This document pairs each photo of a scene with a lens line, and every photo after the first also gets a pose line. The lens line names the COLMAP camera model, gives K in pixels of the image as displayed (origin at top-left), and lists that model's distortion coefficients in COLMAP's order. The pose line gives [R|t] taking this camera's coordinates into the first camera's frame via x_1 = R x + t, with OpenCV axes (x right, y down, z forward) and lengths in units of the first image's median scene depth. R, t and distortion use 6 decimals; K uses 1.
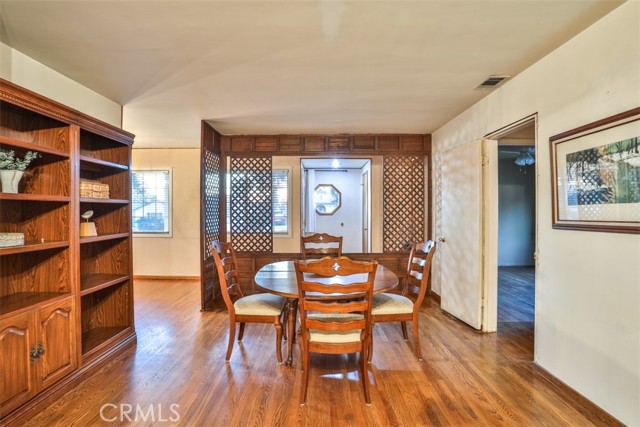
lens RADIAL K [[328.1, 0, 317.4], [0, 328.1, 212.2], [0, 0, 1]] dist [-0.081371, 0.035743]
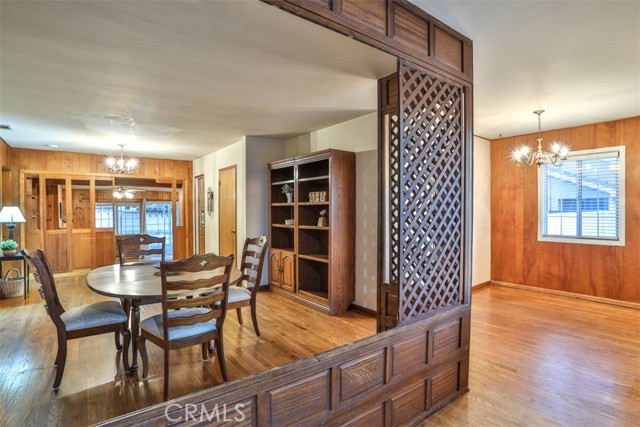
lens RADIAL K [[328.1, 0, 317.4], [0, 328.1, 212.2], [0, 0, 1]] dist [-0.081371, 0.035743]
pose [[-0.797236, 0.009687, -0.603590, 0.326496], [0.004867, 0.999942, 0.009618, -0.010826], [0.603648, 0.004730, -0.797237, 2.690576]]
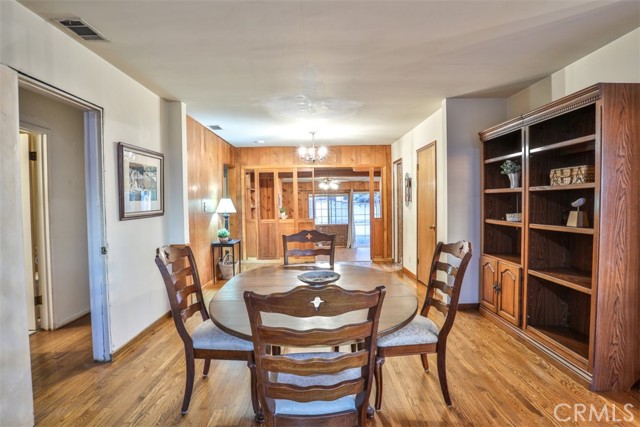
lens RADIAL K [[328.1, 0, 317.4], [0, 328.1, 212.2], [0, 0, 1]] dist [-0.081371, 0.035743]
pose [[-0.999849, 0.015993, -0.006828, 0.023682], [0.015754, 0.999305, 0.033770, -0.008394], [0.007364, 0.033657, -0.999406, 2.227959]]
